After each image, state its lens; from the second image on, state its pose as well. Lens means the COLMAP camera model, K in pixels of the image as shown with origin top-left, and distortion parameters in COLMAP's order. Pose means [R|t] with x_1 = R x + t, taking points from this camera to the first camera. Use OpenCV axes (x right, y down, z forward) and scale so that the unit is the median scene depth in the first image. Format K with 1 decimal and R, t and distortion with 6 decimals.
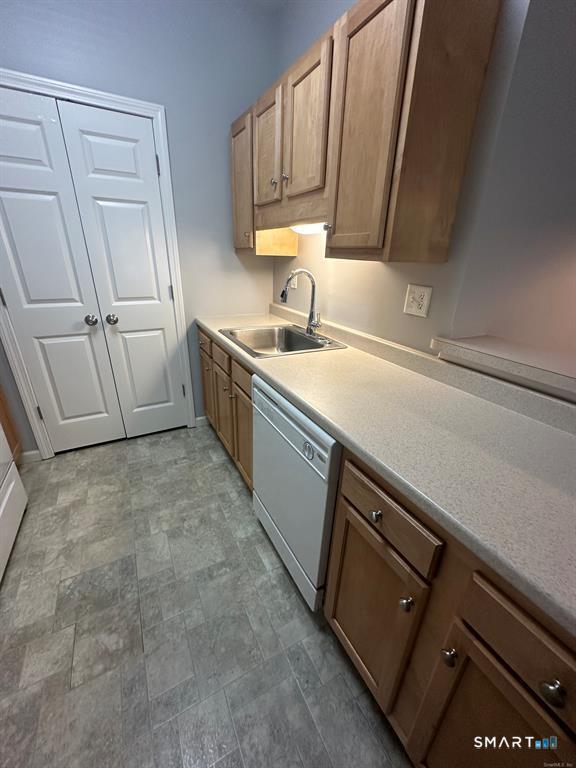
lens RADIAL K [[307.2, 0, 287.5], [0, 307.2, 384.3], [0, 0, 1]] dist [-0.003455, 0.000281]
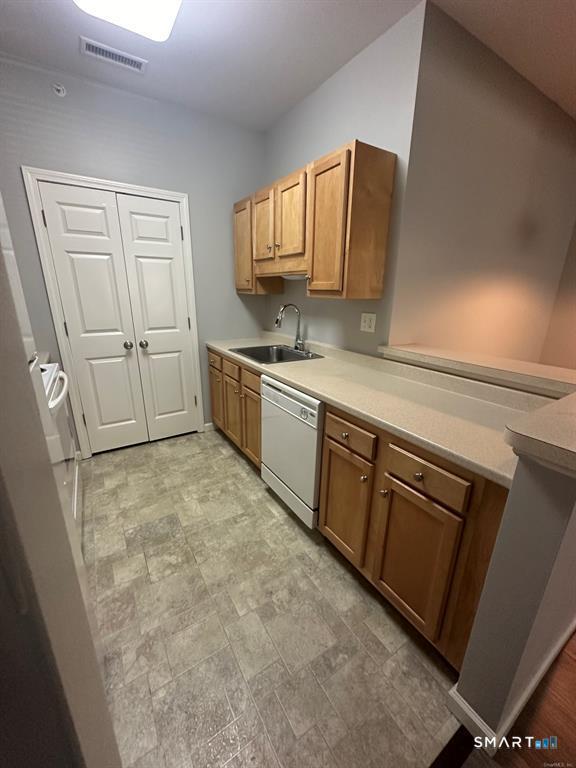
lens RADIAL K [[307.2, 0, 287.1], [0, 307.2, 386.3], [0, 0, 1]] dist [-0.003455, 0.000281]
pose [[0.997102, -0.037074, 0.066429, -0.084419], [0.043249, 0.994626, -0.094071, 0.154603], [-0.062585, 0.096672, 0.993347, -0.420238]]
